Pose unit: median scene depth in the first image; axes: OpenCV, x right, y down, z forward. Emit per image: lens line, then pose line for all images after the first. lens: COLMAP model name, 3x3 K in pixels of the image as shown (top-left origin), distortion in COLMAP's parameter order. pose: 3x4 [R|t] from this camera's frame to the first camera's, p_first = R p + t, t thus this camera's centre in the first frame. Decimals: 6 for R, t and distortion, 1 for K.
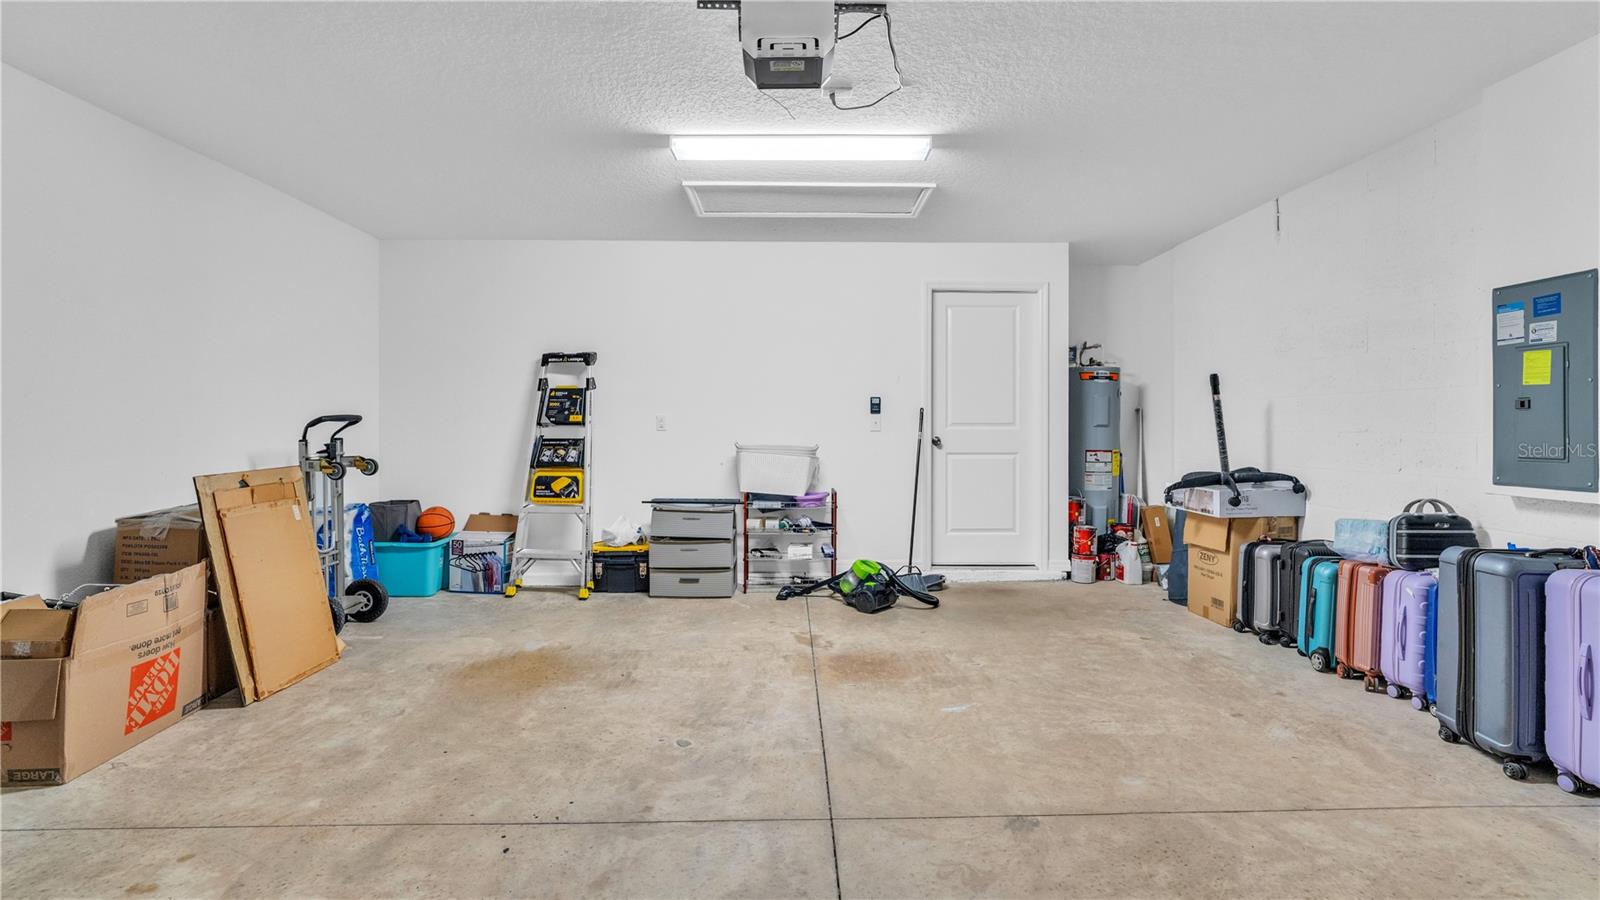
lens RADIAL K [[750.0, 0, 799.3], [0, 750.0, 438.5], [0, 0, 1]] dist [-0.021105, 0.009938]
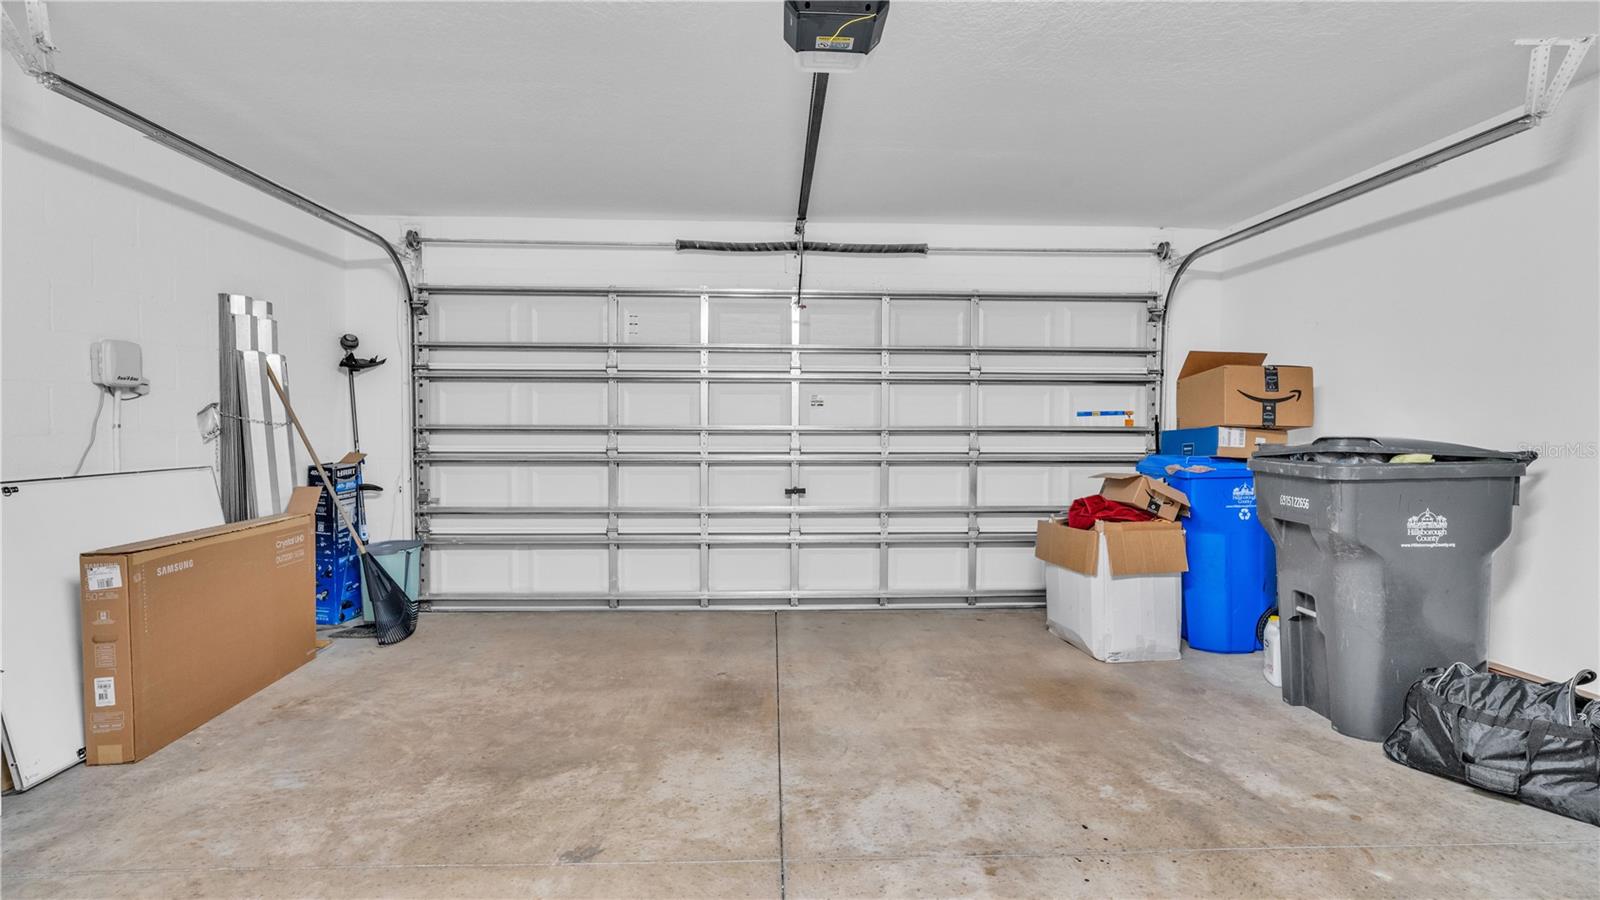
lens RADIAL K [[750.0, 0, 799.3], [0, 750.0, 438.5], [0, 0, 1]] dist [-0.021105, 0.009938]
pose [[-0.999783, -0.003709, -0.020490, 0.047017], [-0.004296, 0.999579, 0.028678, -0.041860], [0.020375, 0.028759, -0.999379, 2.105382]]
